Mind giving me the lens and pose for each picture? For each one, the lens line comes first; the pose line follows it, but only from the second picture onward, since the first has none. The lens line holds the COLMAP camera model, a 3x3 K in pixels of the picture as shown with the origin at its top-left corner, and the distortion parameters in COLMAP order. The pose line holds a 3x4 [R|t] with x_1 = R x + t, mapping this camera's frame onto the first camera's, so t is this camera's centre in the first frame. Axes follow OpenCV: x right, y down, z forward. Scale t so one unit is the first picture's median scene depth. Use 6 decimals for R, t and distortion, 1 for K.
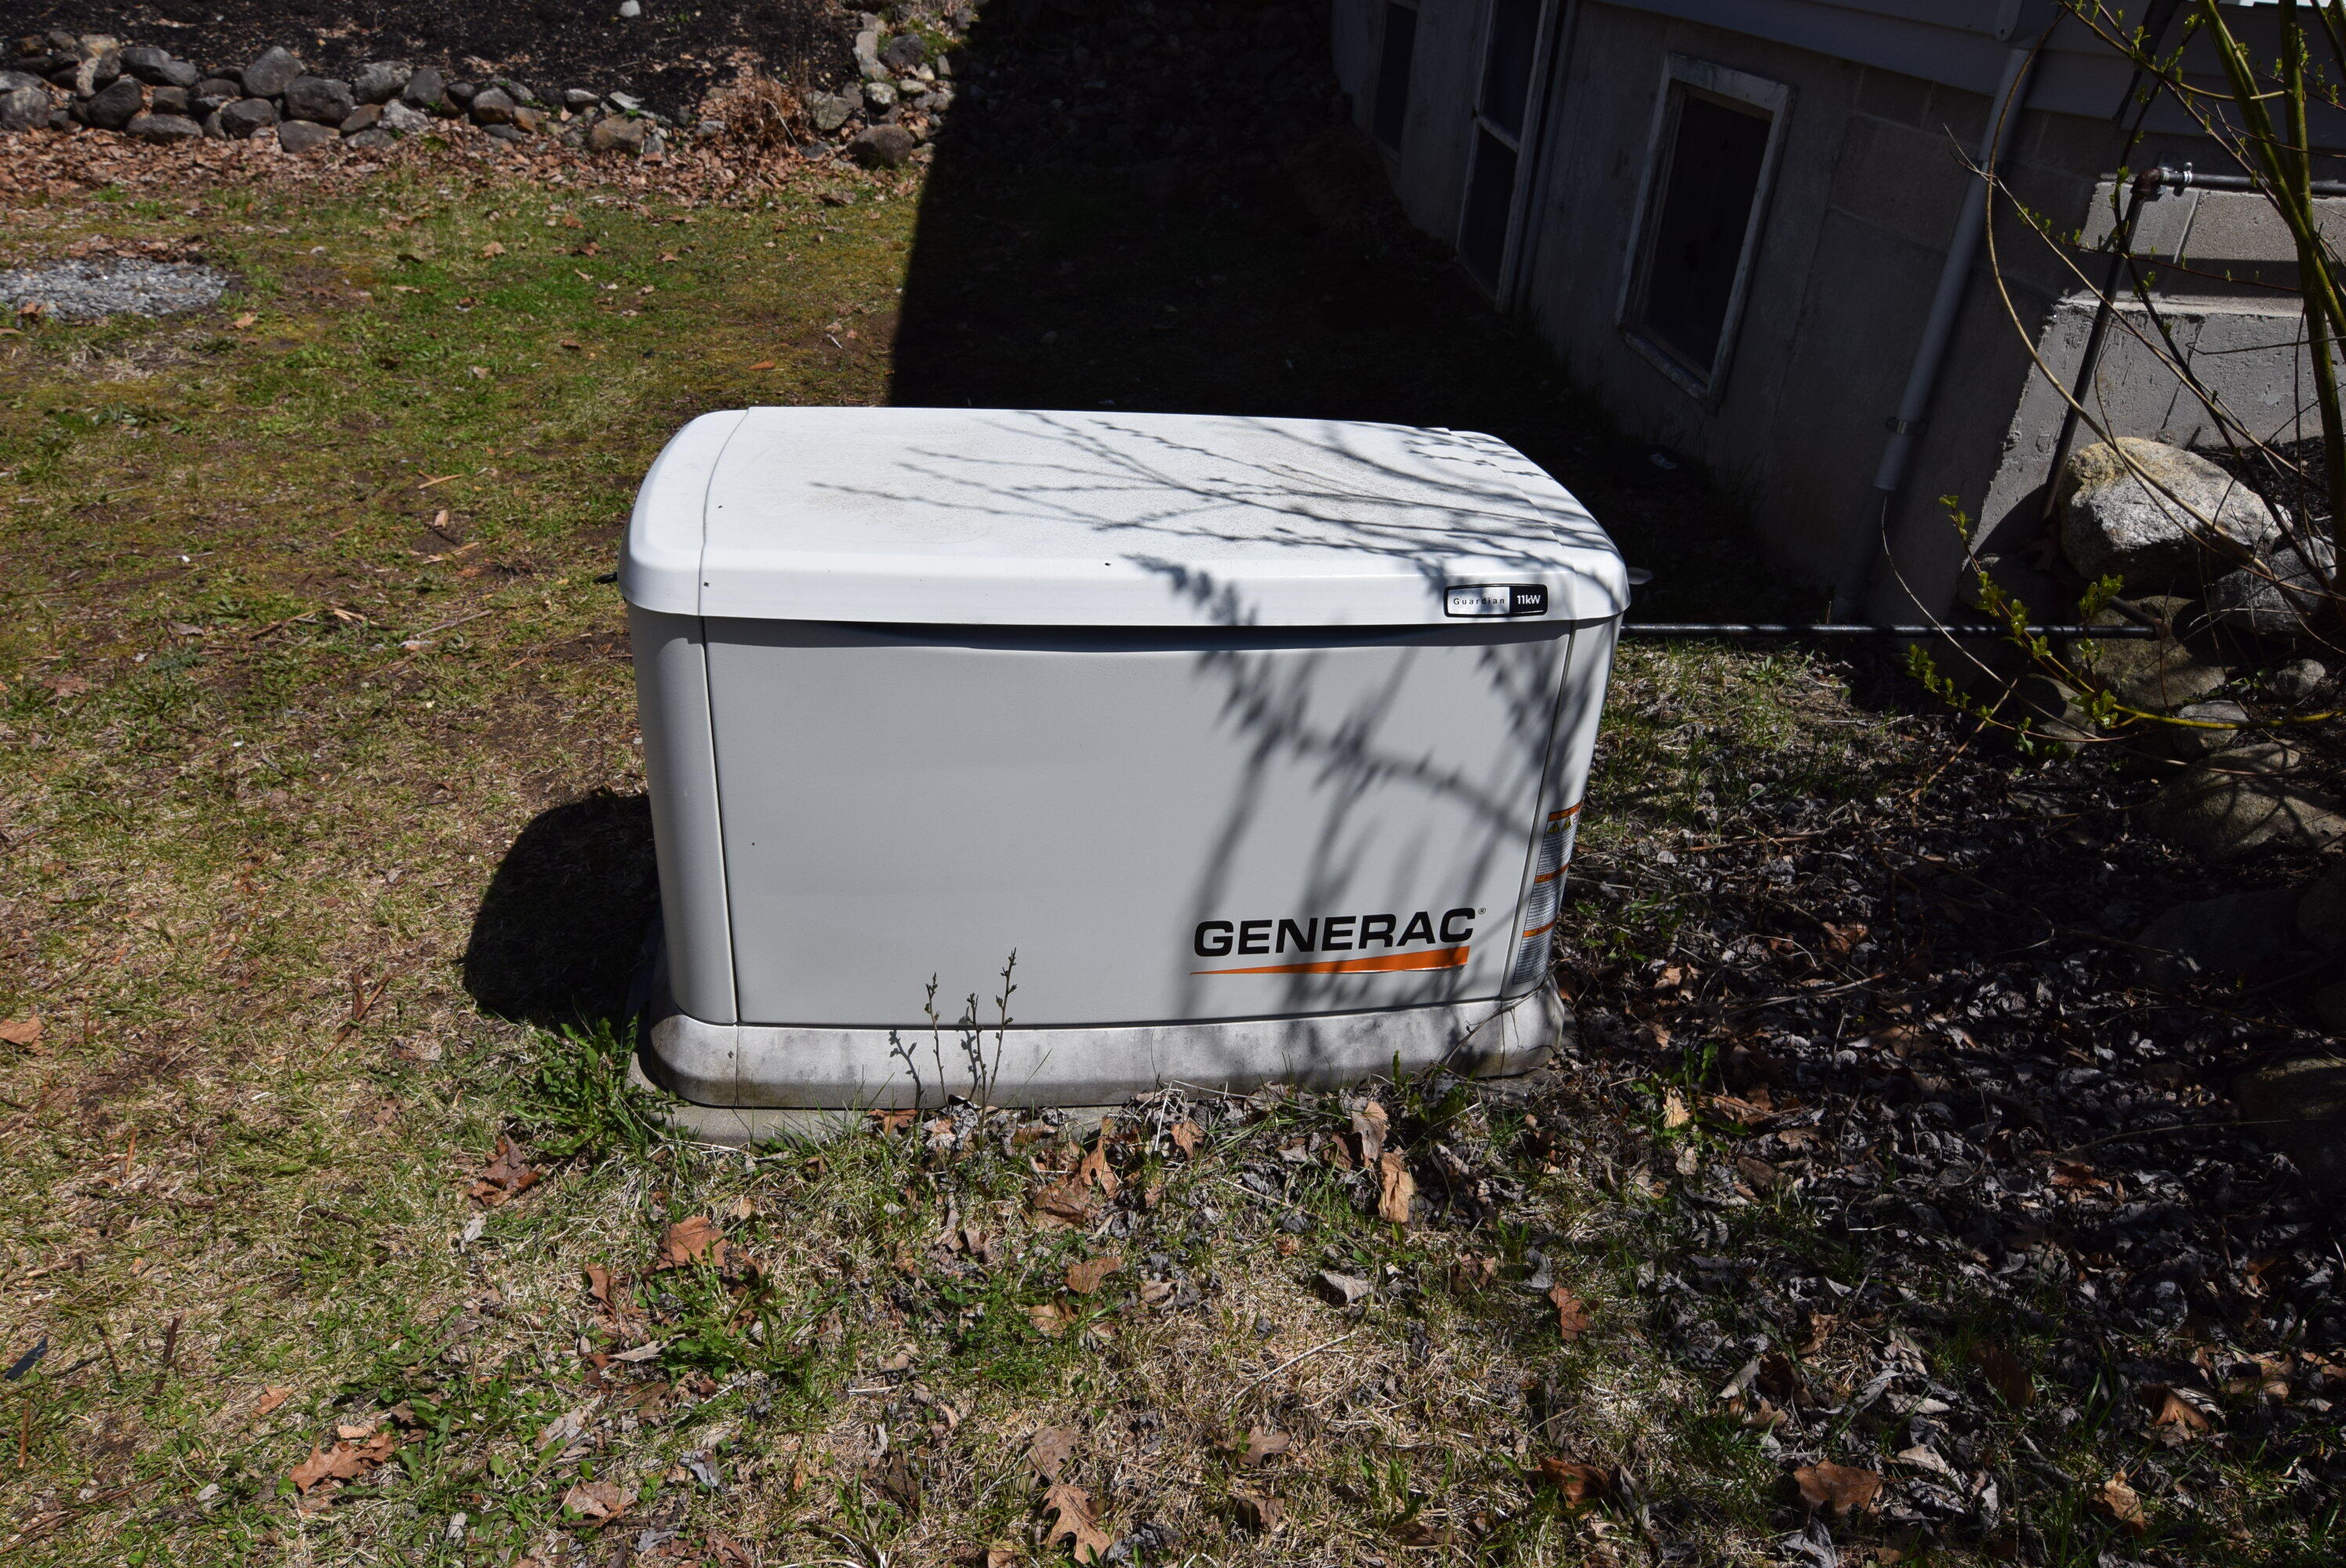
lens RADIAL K [[1601.6, 0, 1172.8], [0, 1601.6, 785.7], [0, 0, 1]] dist [-0.000617, -0.000754]
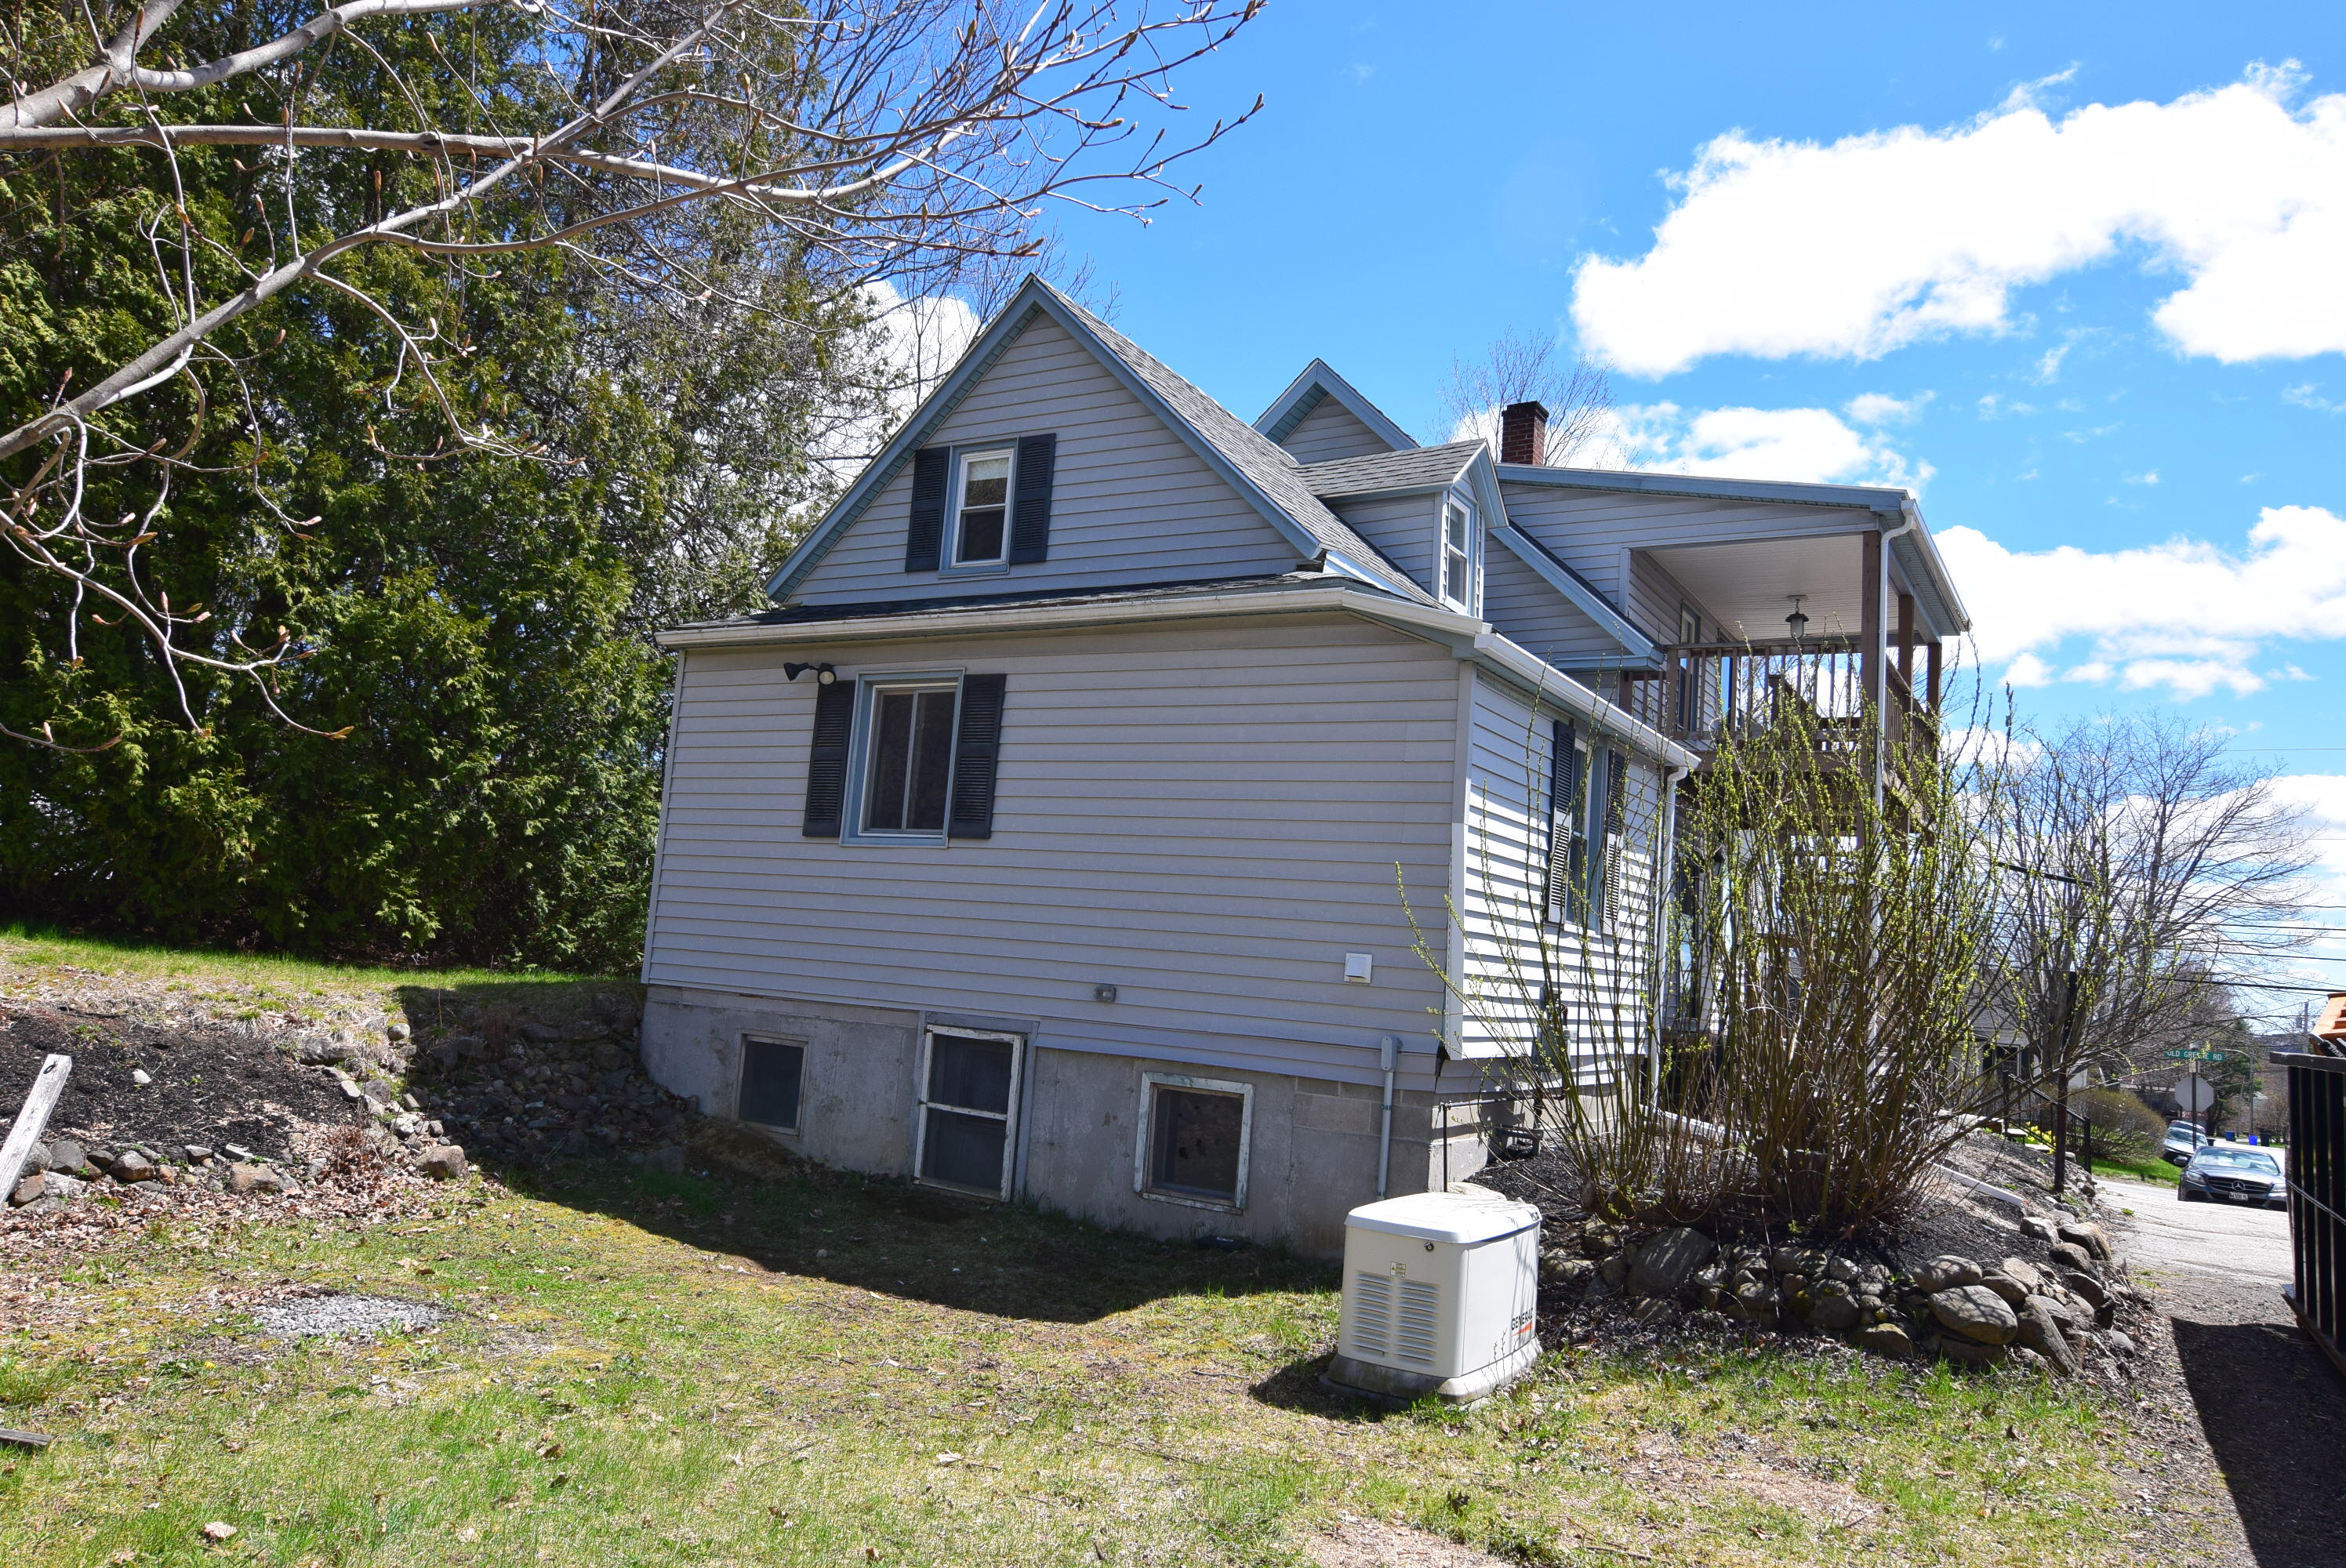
lens RADIAL K [[1601.6, 0, 1172.5], [0, 1601.6, 777.9], [0, 0, 1]] dist [-0.000617, -0.000754]
pose [[0.603938, 0.078543, 0.793152, -1.743248], [0.360638, 0.860507, -0.359817, 0.026677], [-0.710773, 0.503348, 0.491368, -0.432910]]
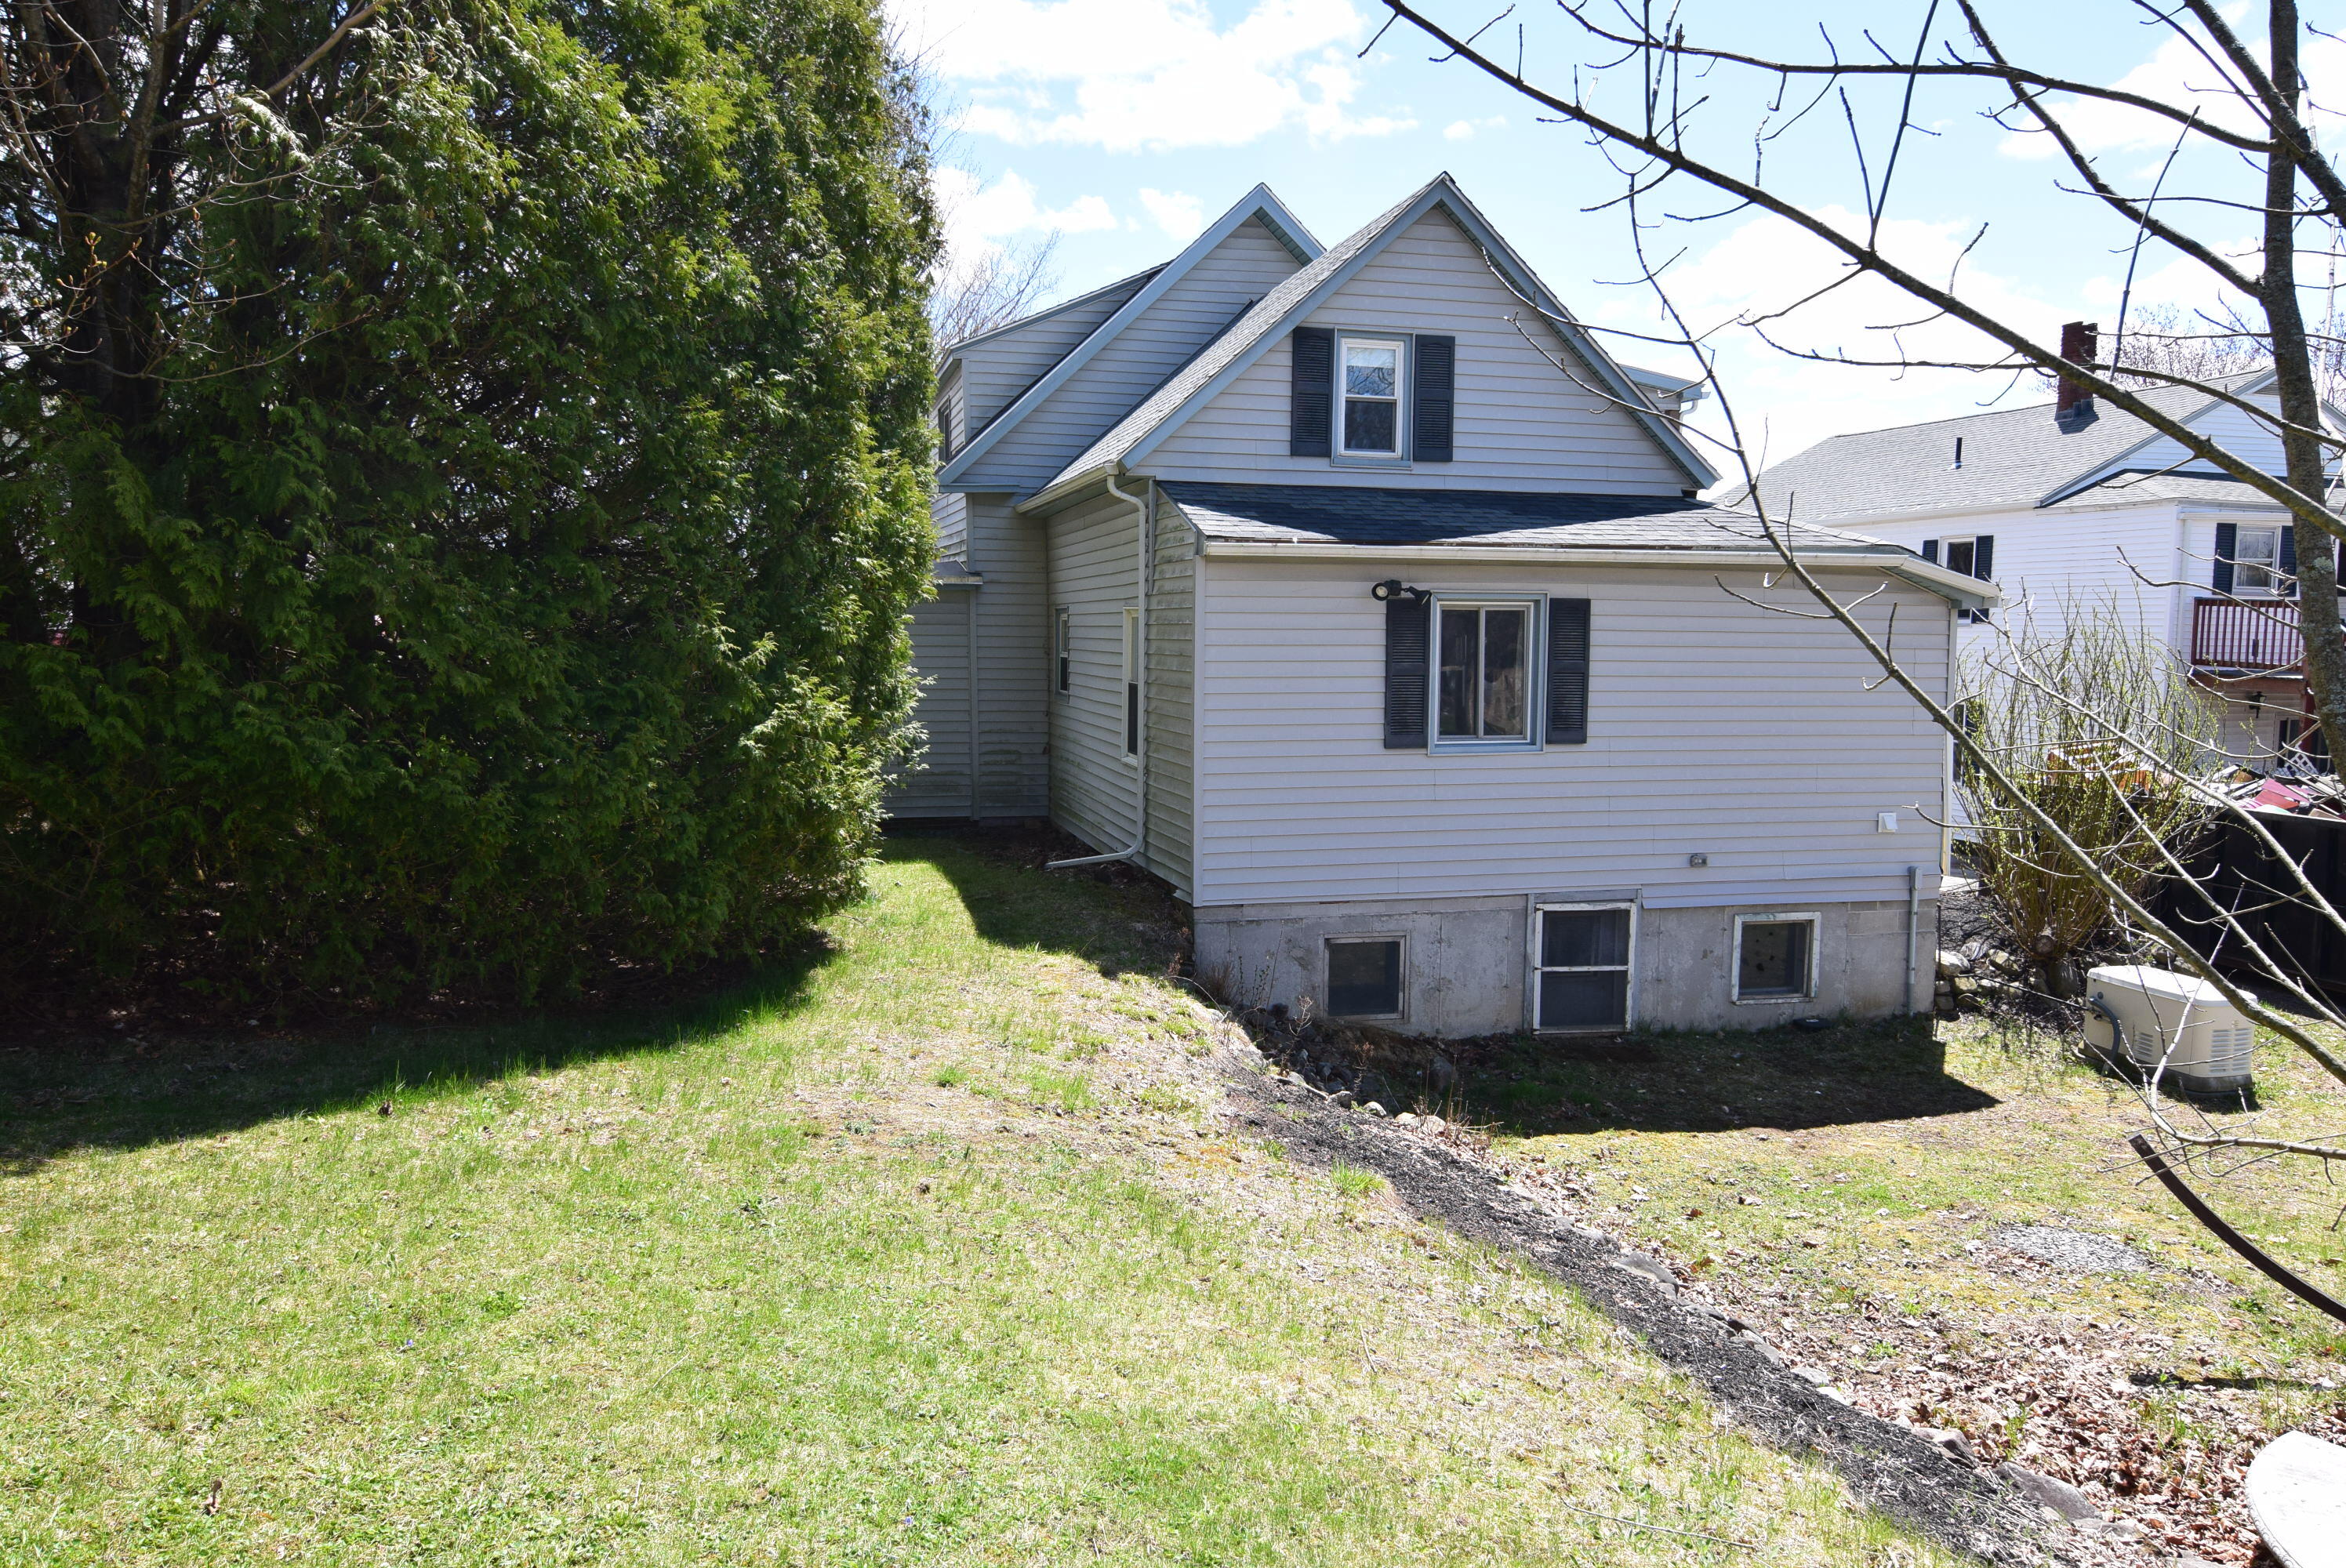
lens RADIAL K [[1601.6, 0, 1170.2], [0, 1601.6, 783.6], [0, 0, 1]] dist [-0.000617, -0.000754]
pose [[-0.130083, -0.159011, 0.978669, -2.845706], [0.477830, 0.854817, 0.202401, -2.054564], [-0.868768, 0.493966, -0.035217, 2.182497]]
